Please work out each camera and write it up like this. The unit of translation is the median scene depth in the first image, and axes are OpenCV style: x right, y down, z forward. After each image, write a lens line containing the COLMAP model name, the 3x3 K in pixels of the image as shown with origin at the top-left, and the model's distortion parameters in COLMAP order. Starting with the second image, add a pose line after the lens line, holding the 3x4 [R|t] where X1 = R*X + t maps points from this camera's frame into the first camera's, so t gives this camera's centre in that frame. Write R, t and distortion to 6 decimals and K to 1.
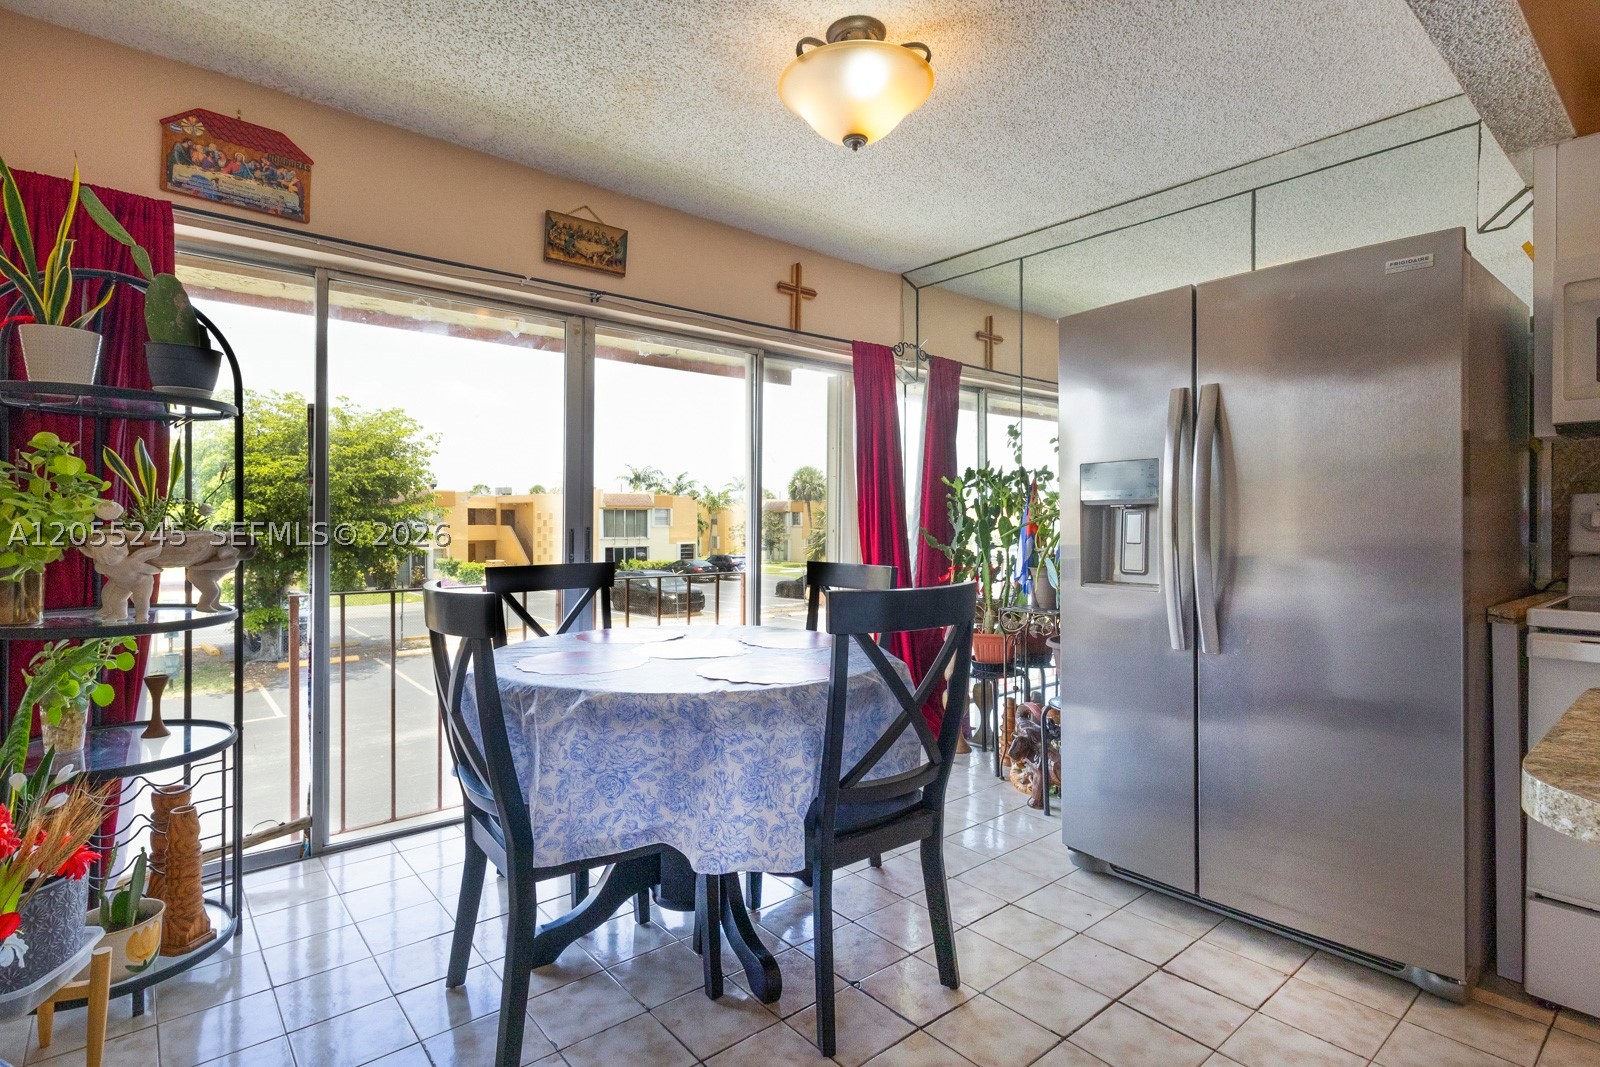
lens RADIAL K [[835.1, 0, 794.8], [0, 835.1, 528.6], [0, 0, 1]] dist [-0.006562, 0.005461]
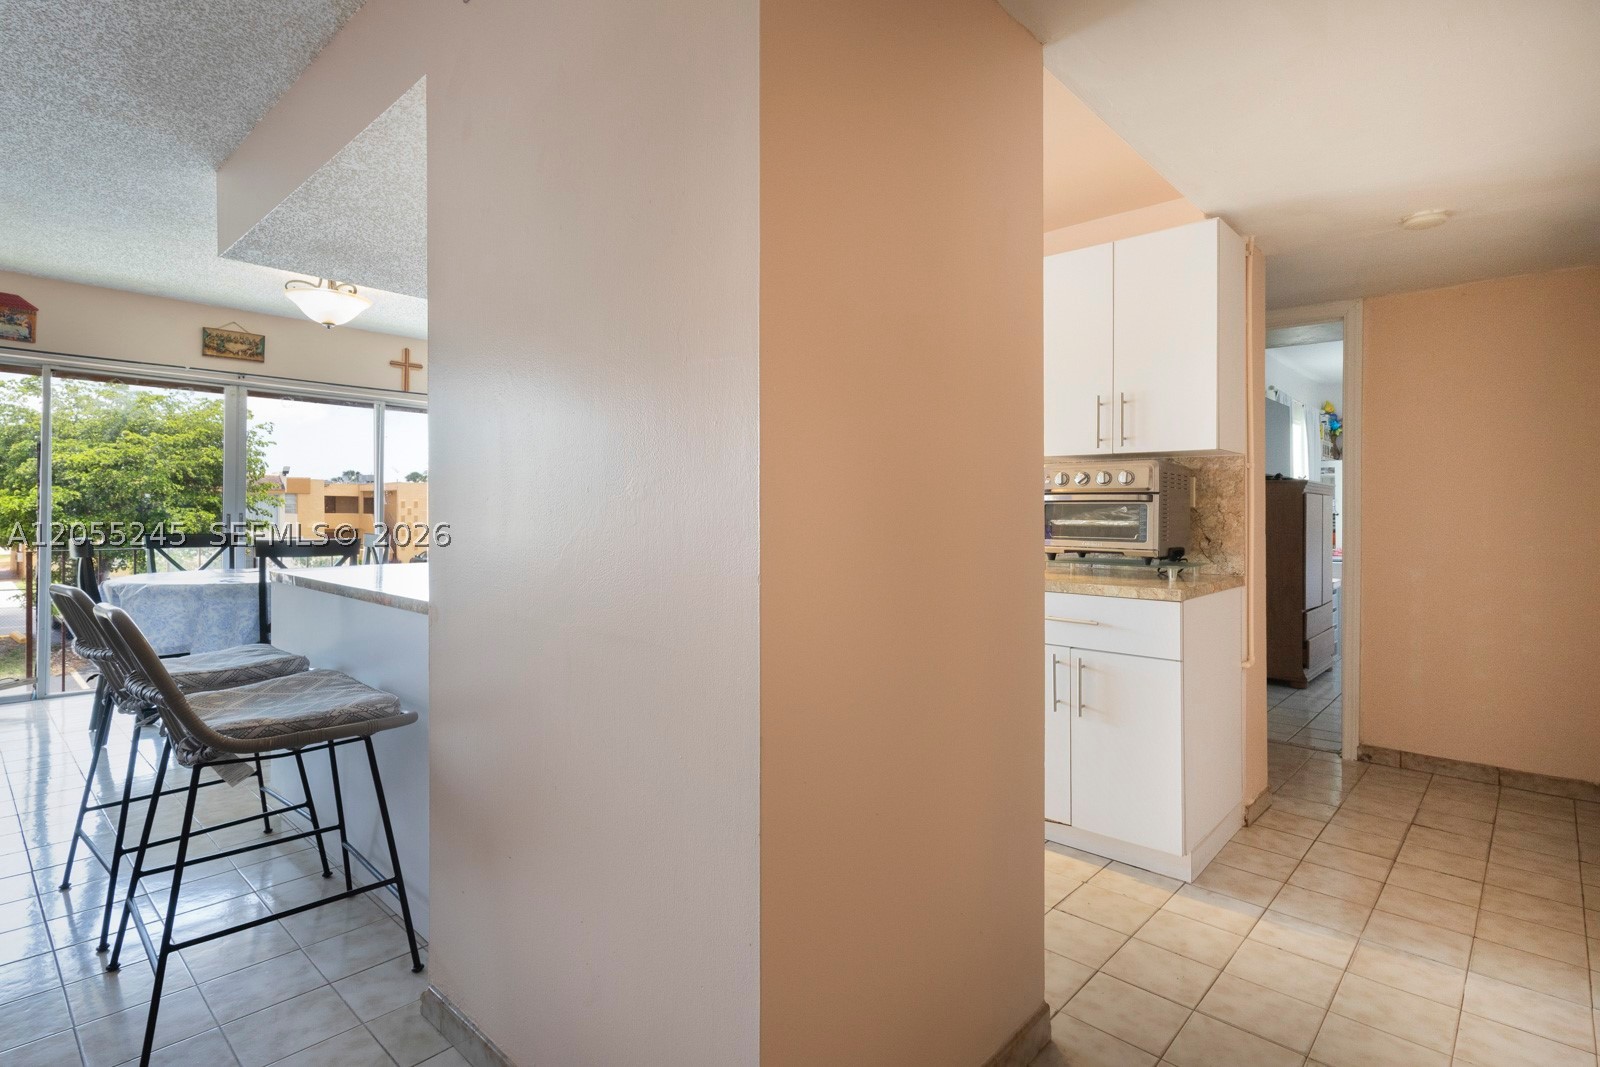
lens RADIAL K [[794.3, 0, 777.7], [0, 794.3, 514.8], [0, 0, 1]] dist [0.001027, 0.000408]
pose [[0.989602, 0.007429, 0.143638, 0.592617], [-0.006684, 0.999962, -0.005668, 0.003994], [-0.143674, 0.004649, 0.989614, -0.725436]]
